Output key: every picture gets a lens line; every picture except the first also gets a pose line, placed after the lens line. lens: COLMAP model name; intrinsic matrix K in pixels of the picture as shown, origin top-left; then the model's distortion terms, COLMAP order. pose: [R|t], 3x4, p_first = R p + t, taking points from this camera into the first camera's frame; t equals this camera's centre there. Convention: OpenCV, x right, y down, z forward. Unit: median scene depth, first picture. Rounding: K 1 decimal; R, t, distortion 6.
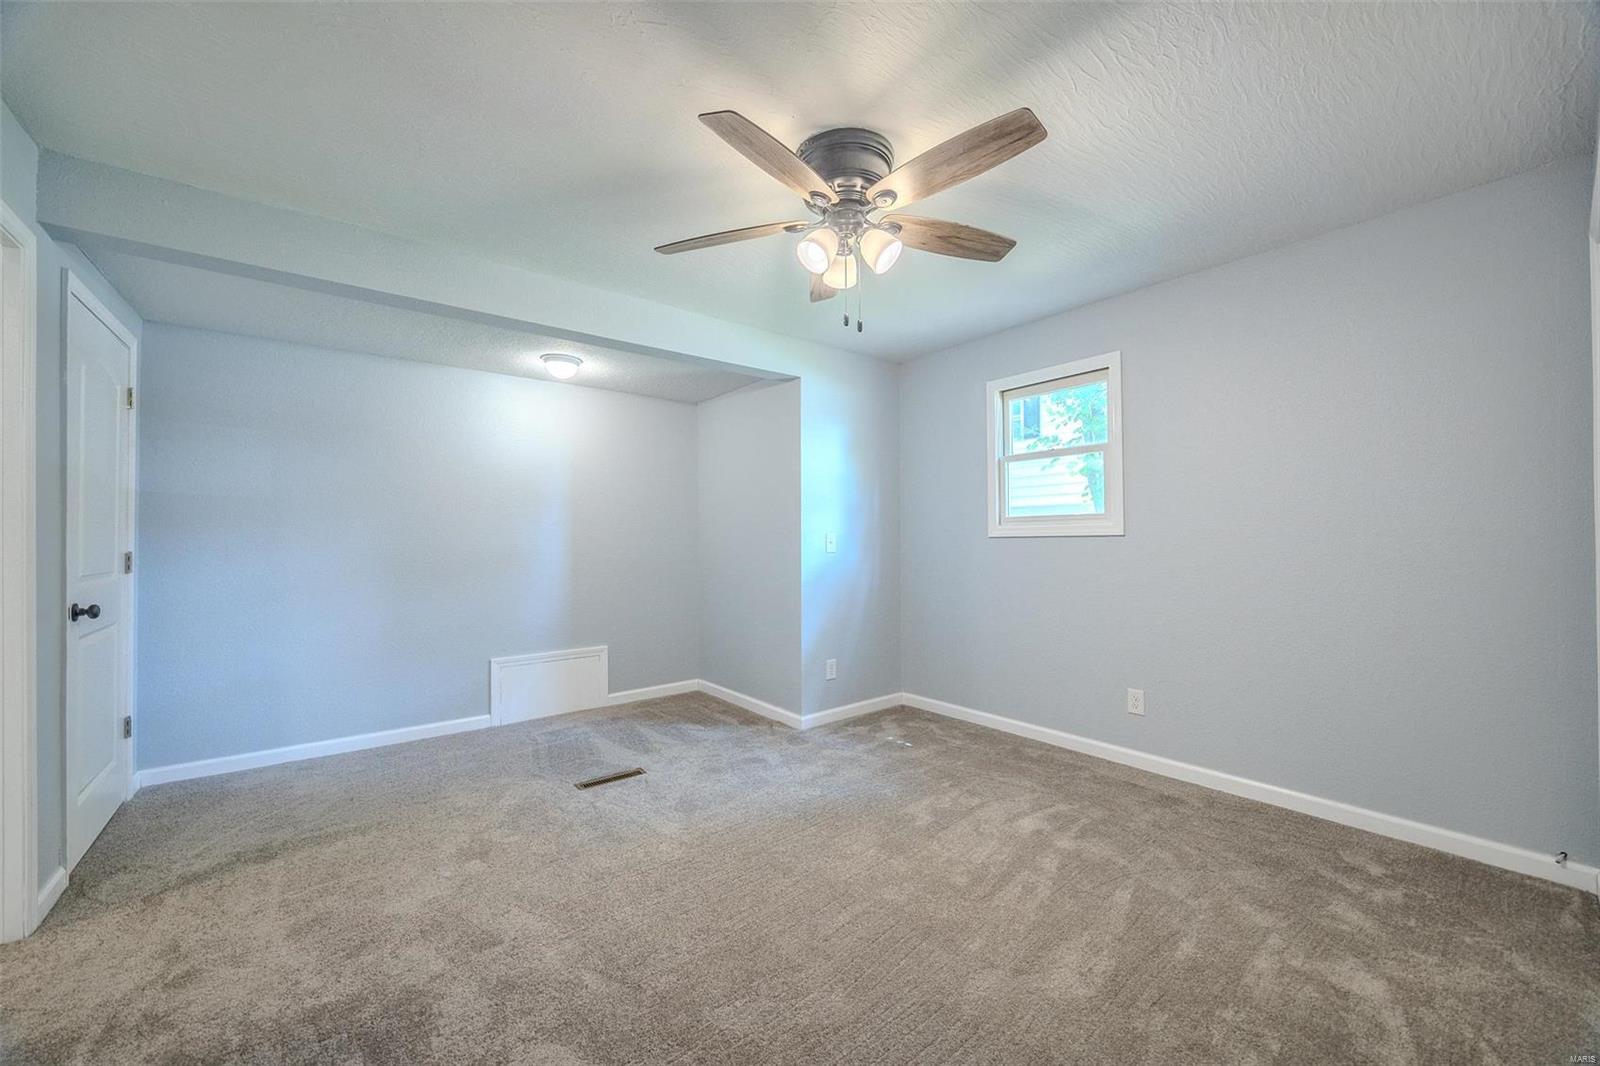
lens RADIAL K [[609.0, 0, 801.5], [0, 609.0, 538.6], [0, 0, 1]] dist [-0.001357, -0.000644]
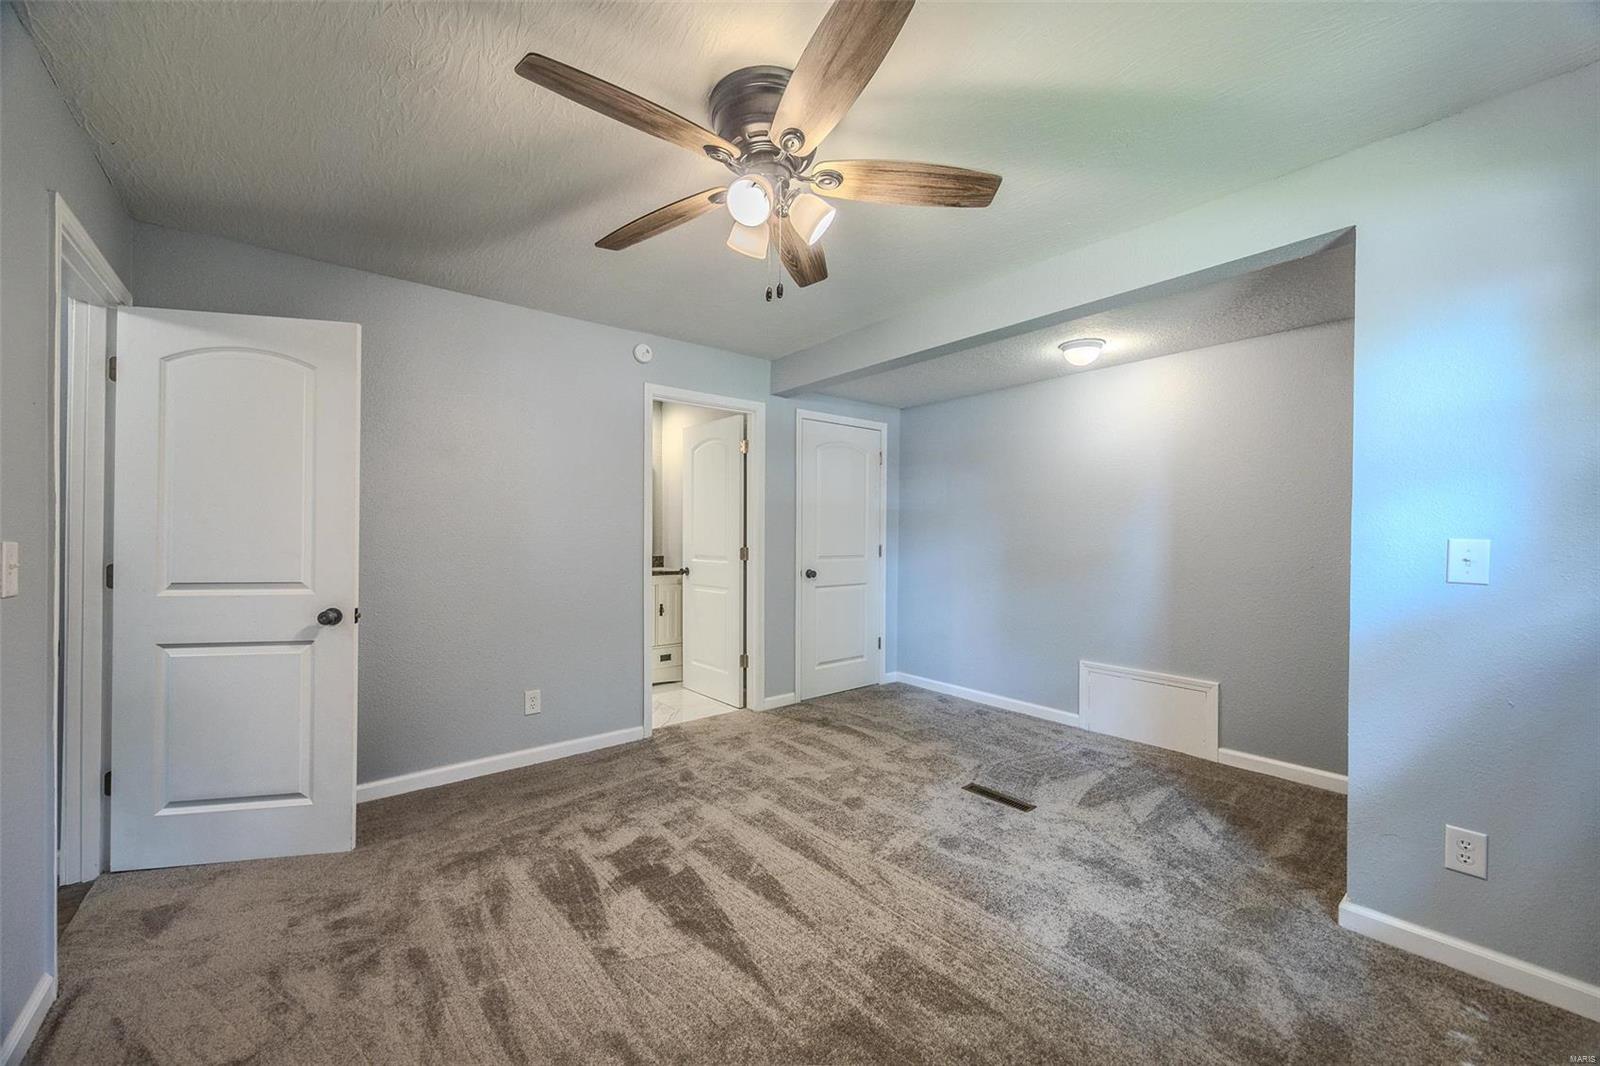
lens RADIAL K [[609.0, 0, 806.3], [0, 609.0, 532.5], [0, 0, 1]] dist [-0.001357, -0.000644]
pose [[0.026875, 0.001881, -0.999637, 0.541002], [-0.005120, 0.999985, 0.001744, -0.012275], [0.999626, 0.005071, 0.026884, 0.593030]]
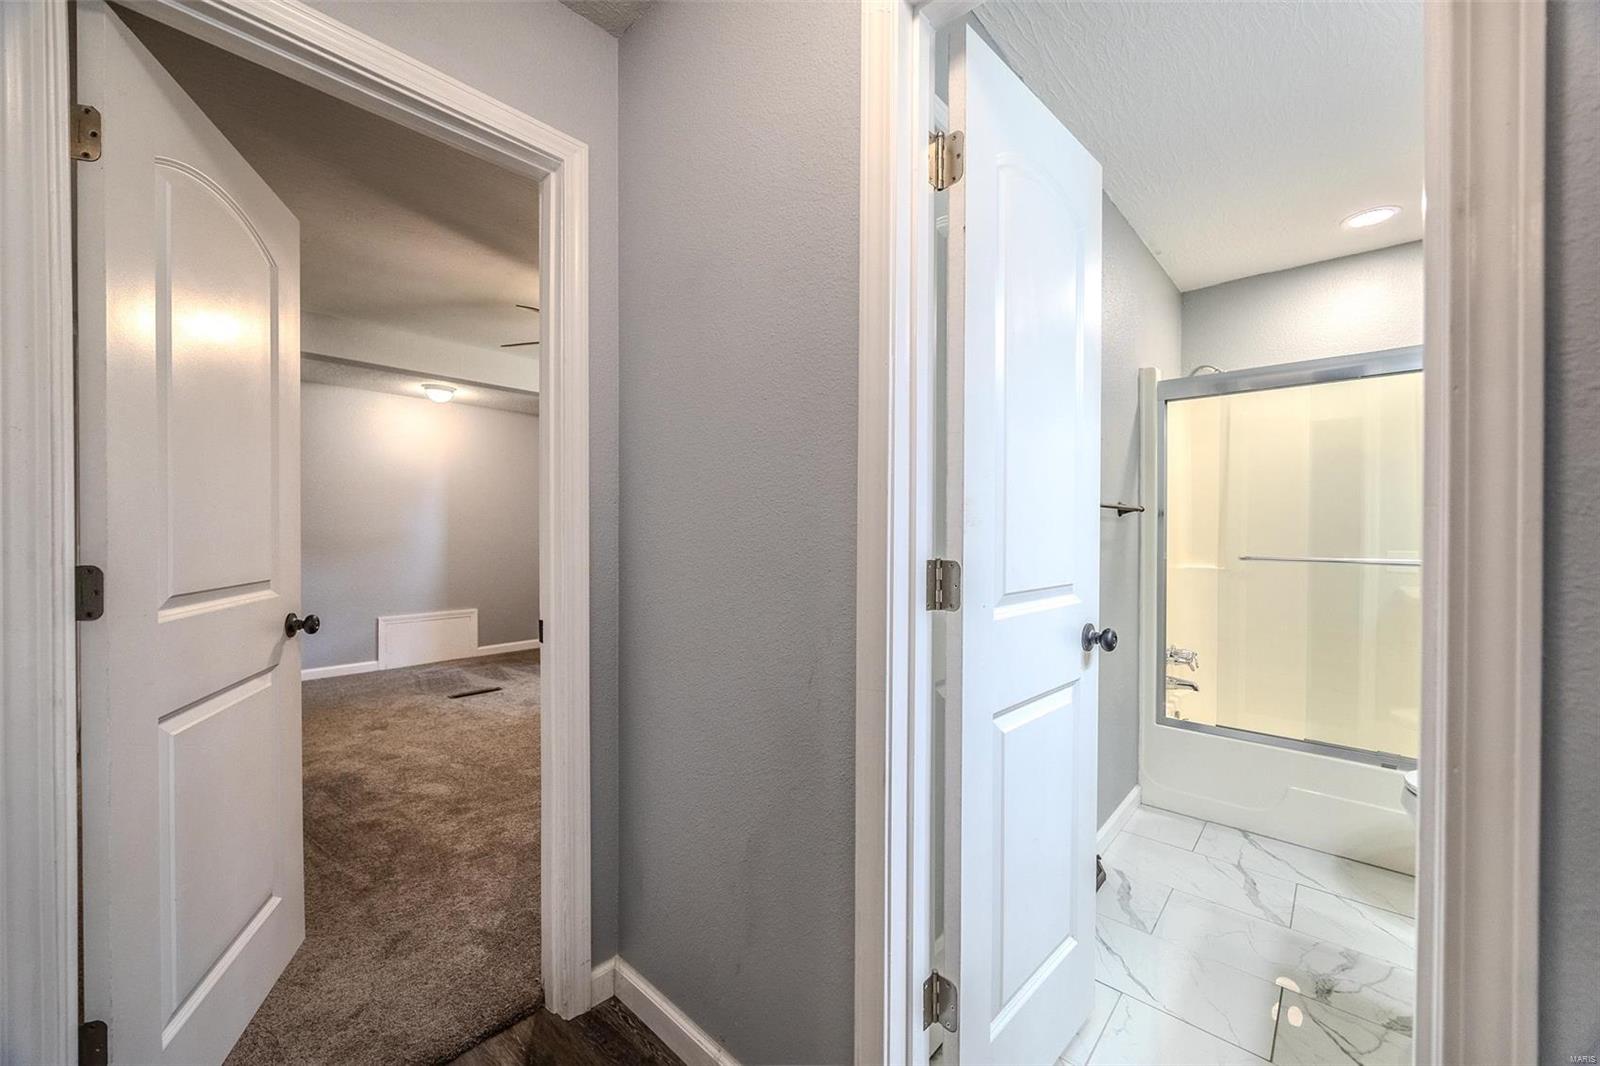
lens RADIAL K [[609.0, 0, 804.0], [0, 609.0, 534.2], [0, 0, 1]] dist [-0.001357, -0.000644]
pose [[0.986213, 0.008188, 0.165280, 0.178926], [-0.009941, 0.999903, 0.009782, 0.001975], [-0.165184, -0.011290, 0.986198, -0.456858]]
